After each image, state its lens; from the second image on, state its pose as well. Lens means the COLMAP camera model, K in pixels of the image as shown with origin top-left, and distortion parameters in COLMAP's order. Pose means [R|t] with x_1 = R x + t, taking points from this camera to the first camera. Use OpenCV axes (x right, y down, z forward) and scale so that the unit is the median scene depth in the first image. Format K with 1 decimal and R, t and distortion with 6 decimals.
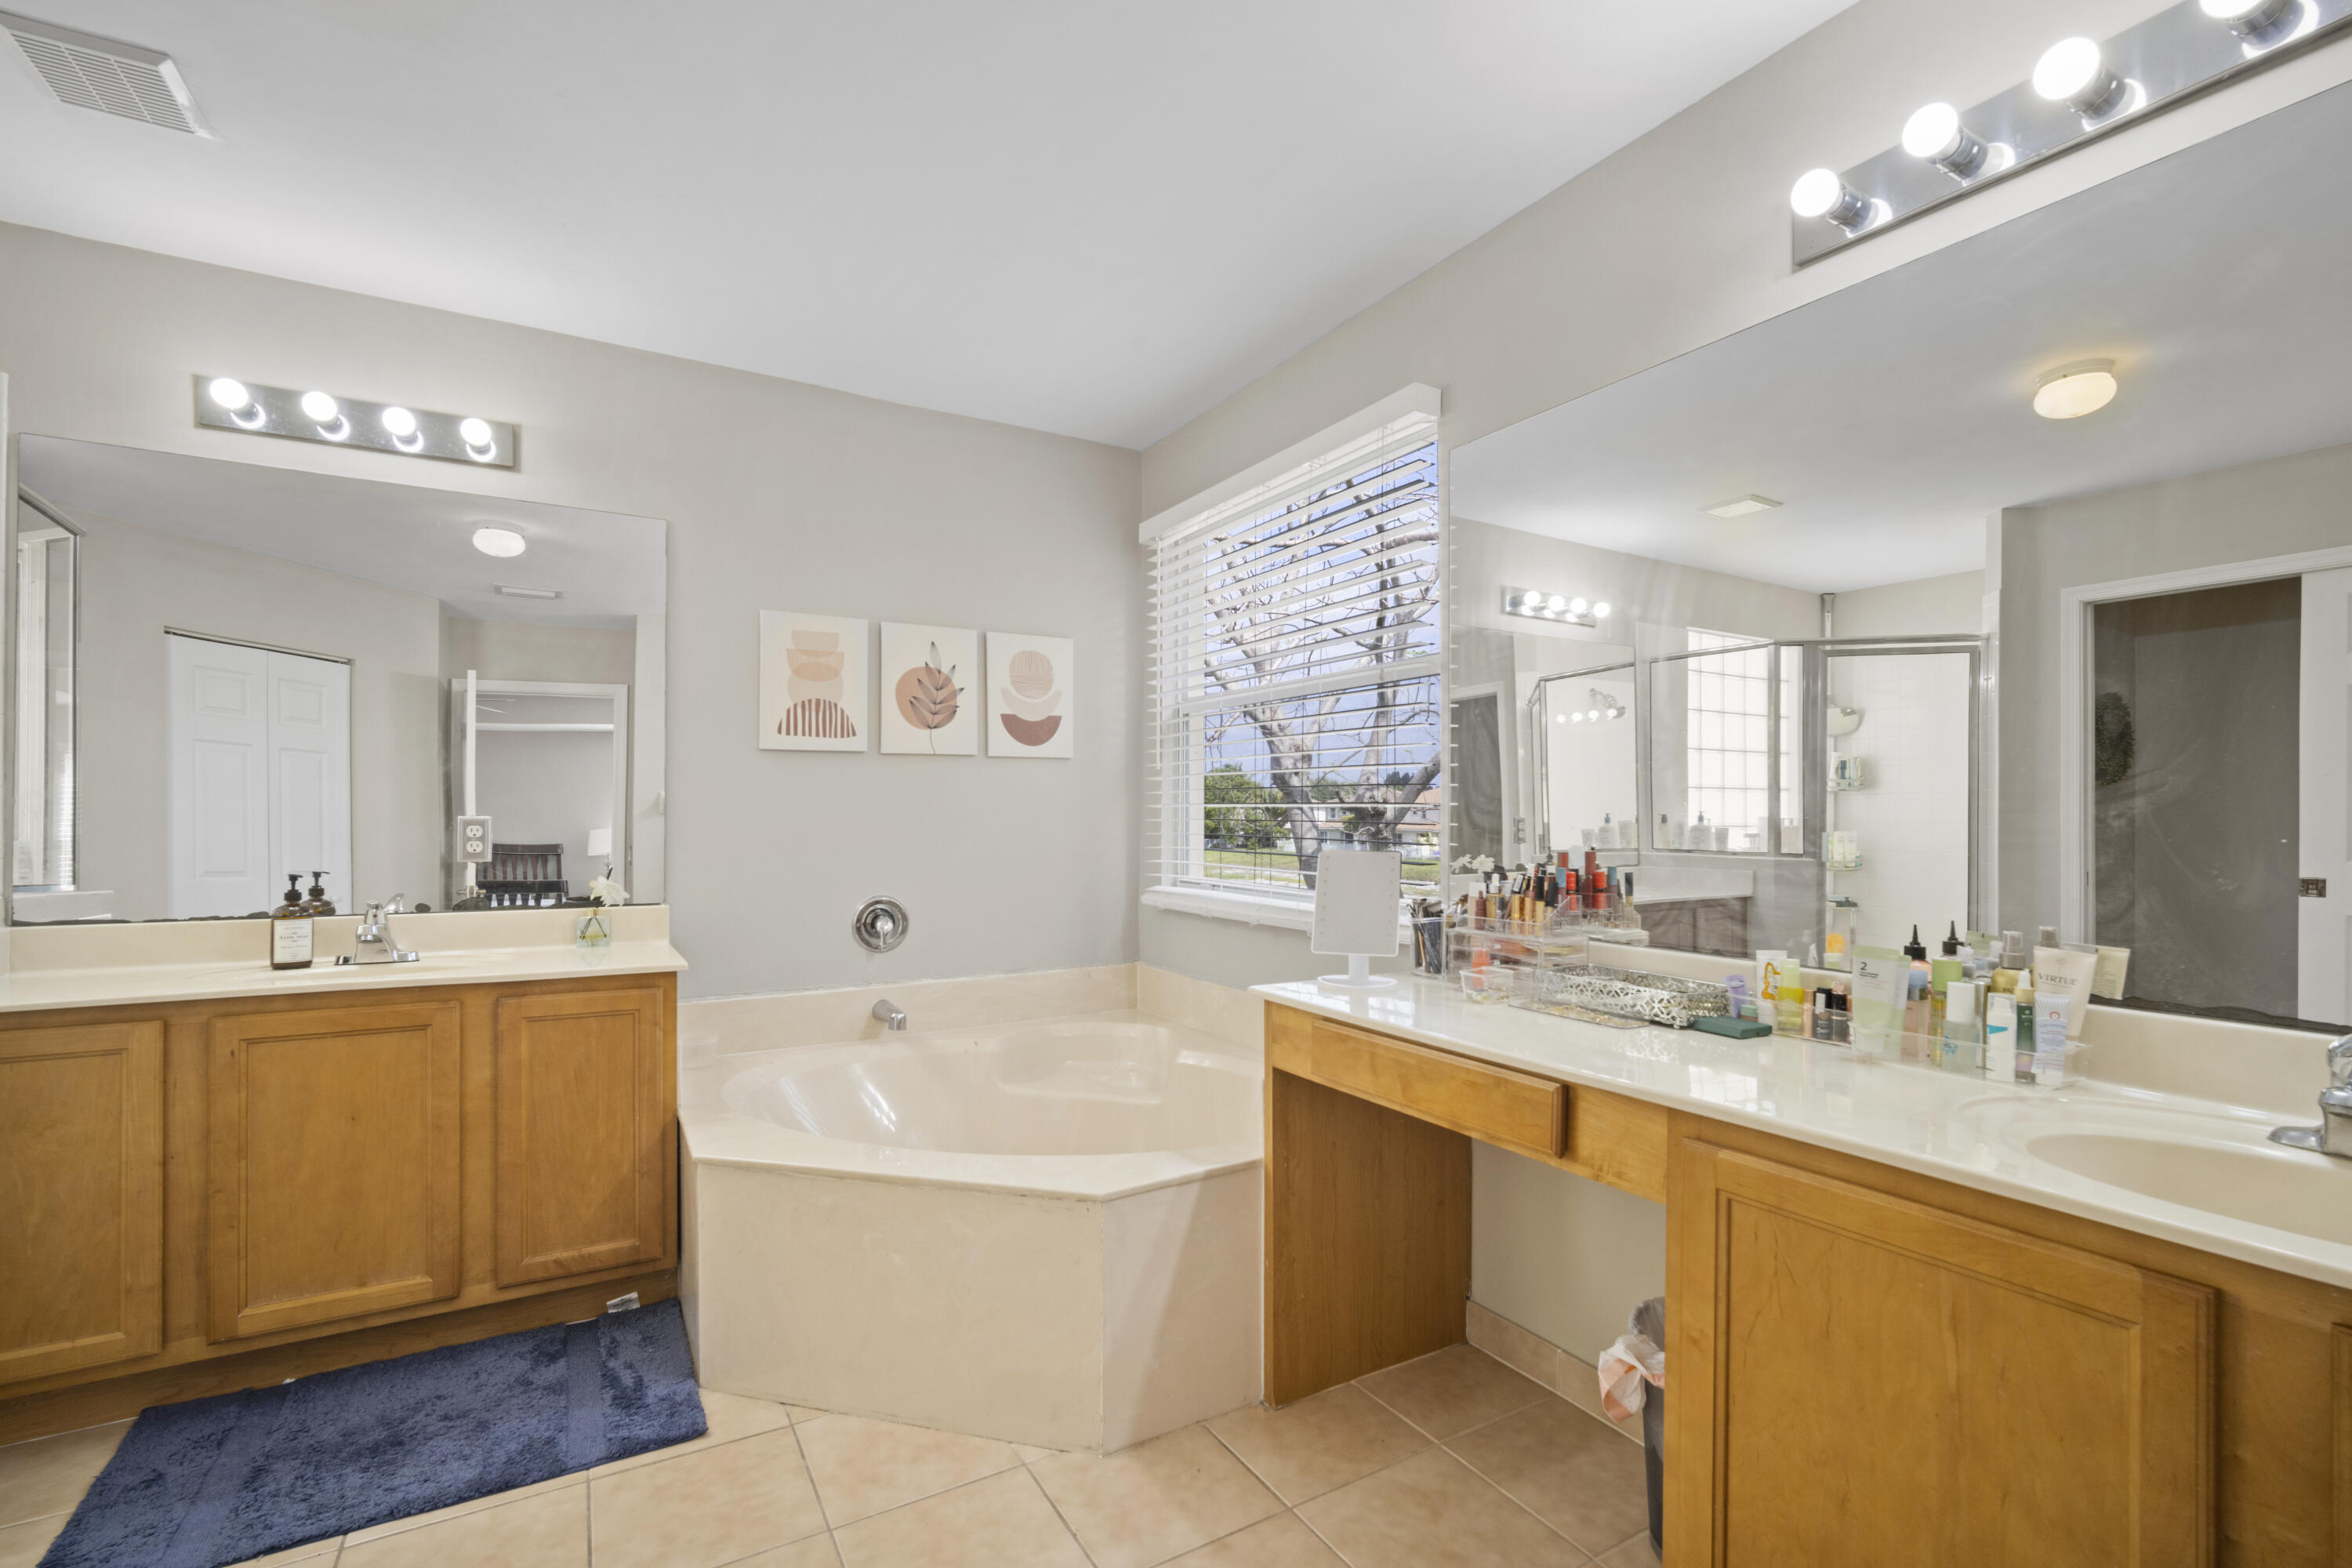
lens RADIAL K [[1028.2, 0, 1178.5], [0, 1028.2, 814.2], [0, 0, 1]] dist [-0.001013, -0.000098]
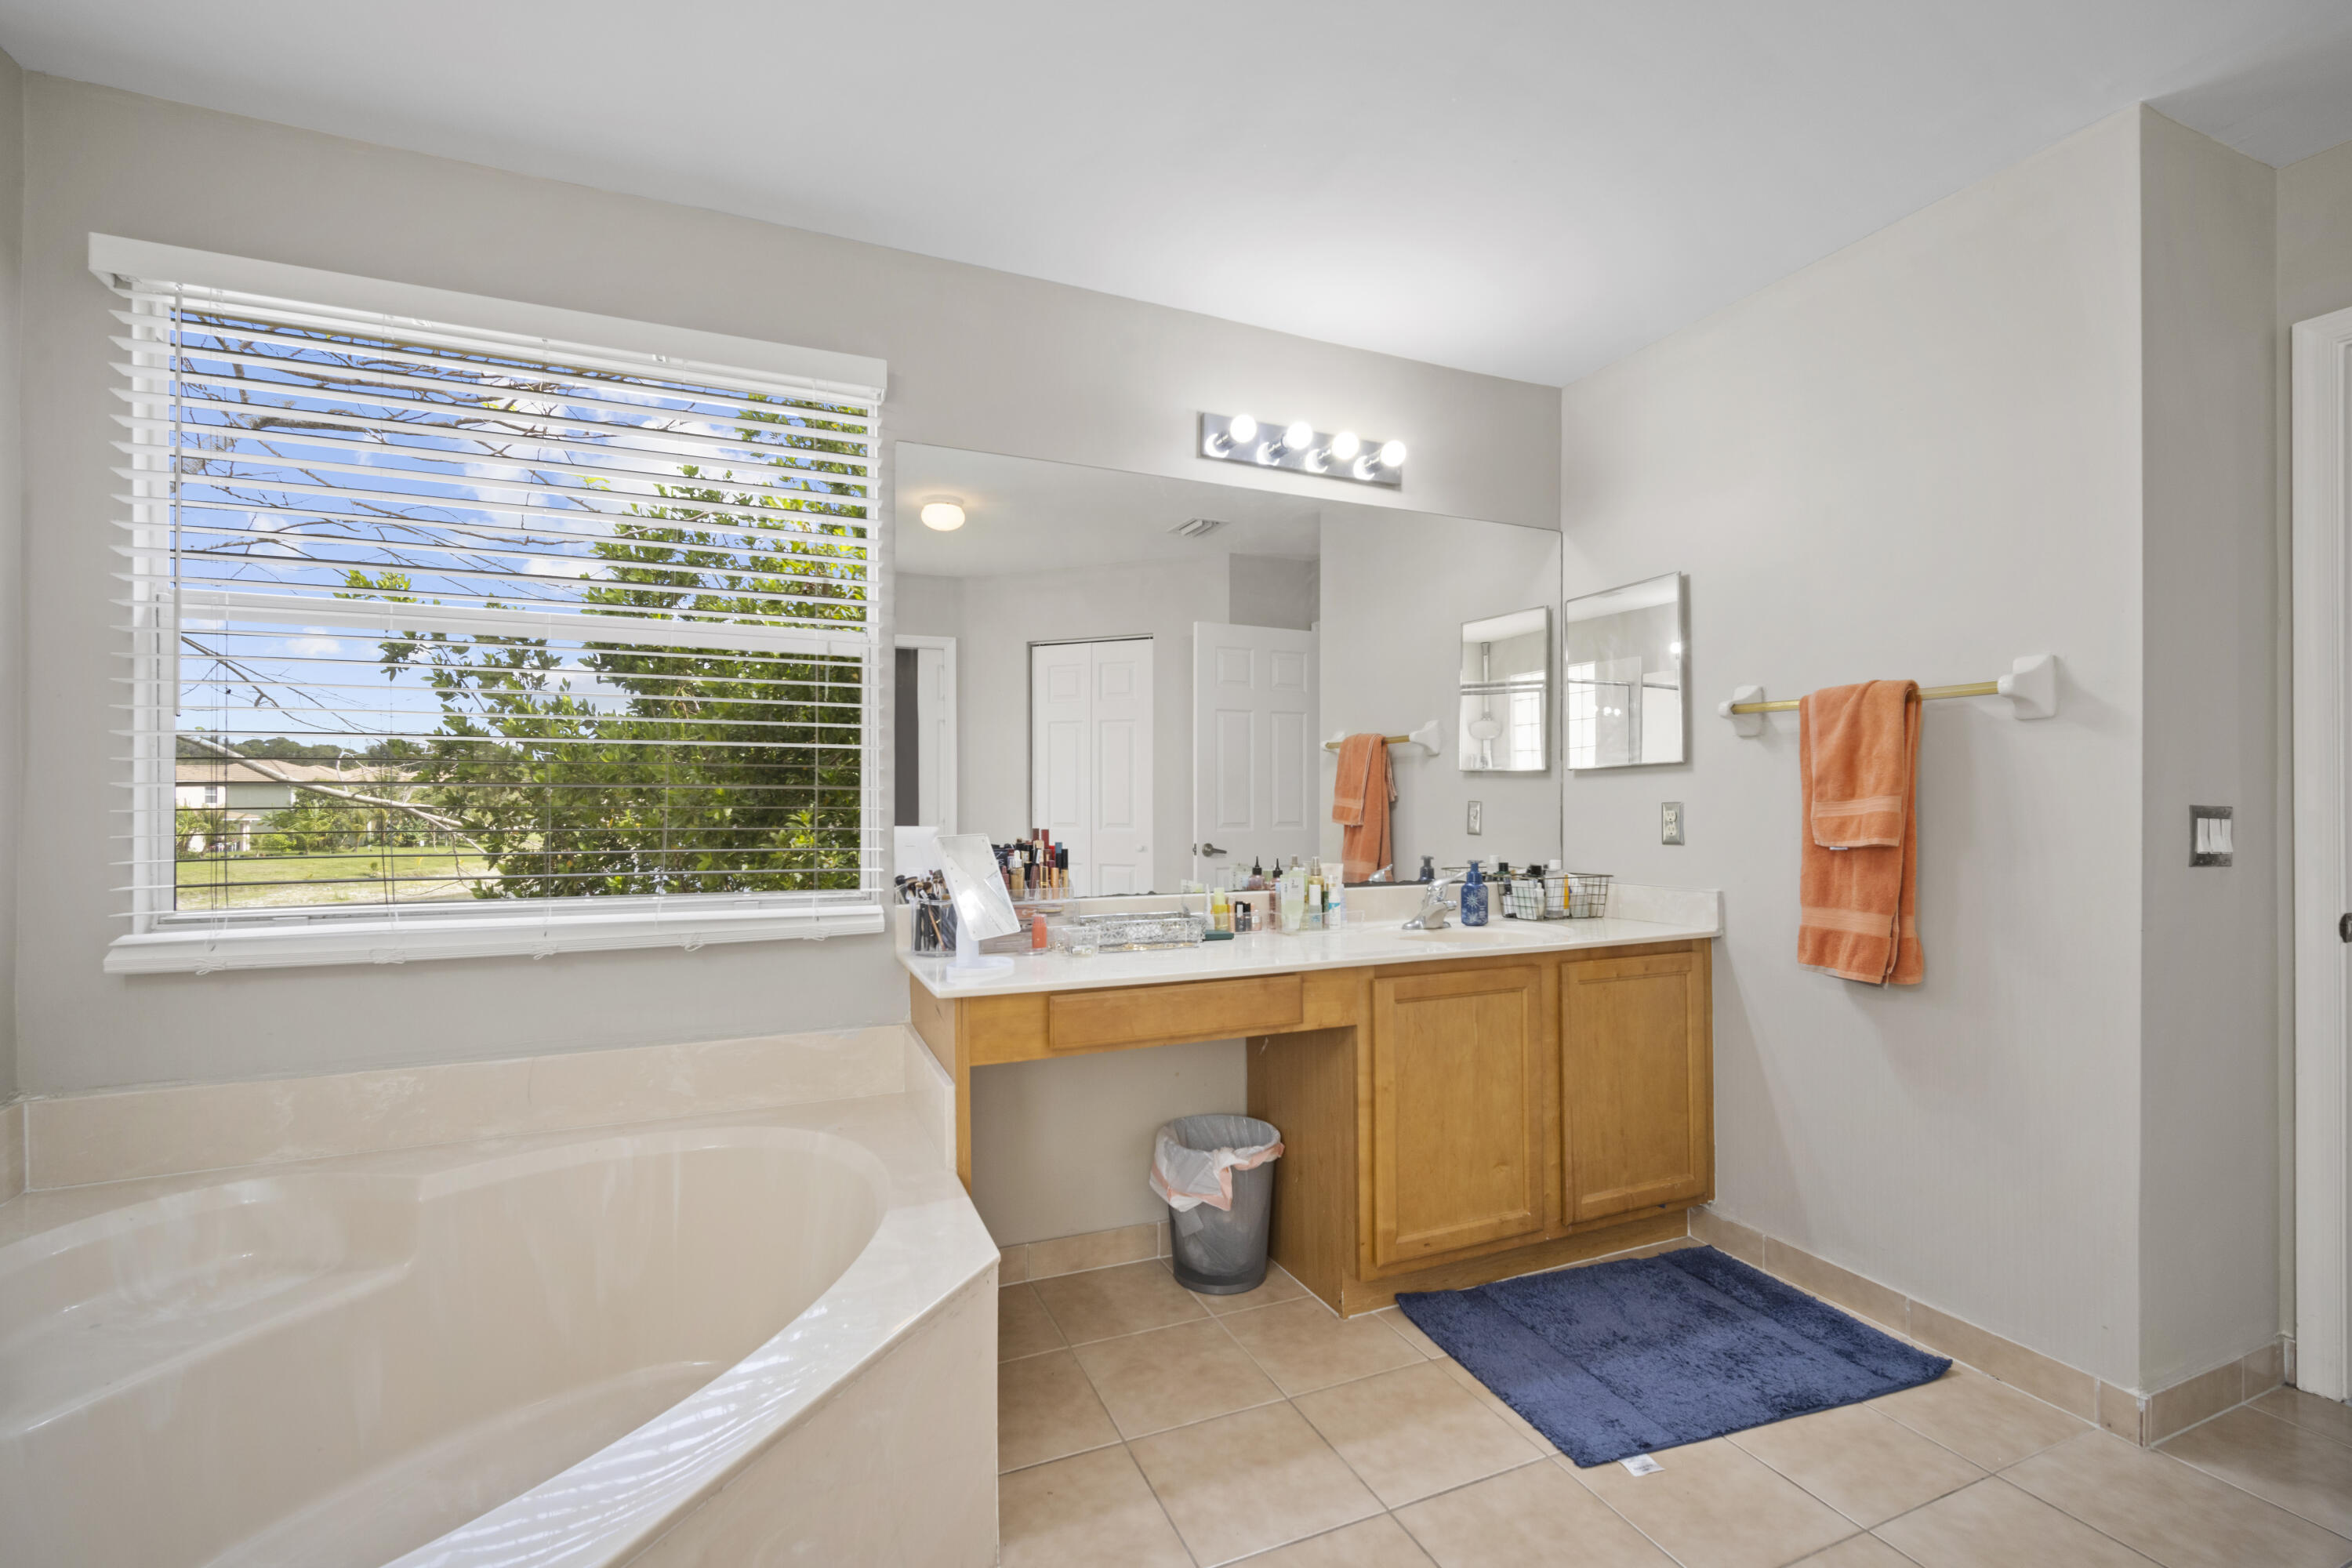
lens RADIAL K [[1033.0, 0, 1176.0], [0, 1033.0, 784.0], [0, 0, 1]] dist [0.000959, 0.000154]
pose [[0.129634, 0.008482, 0.991526, -0.920400], [-0.001762, 0.999964, -0.008324, -0.007734], [-0.991560, -0.000668, 0.129645, 0.764974]]
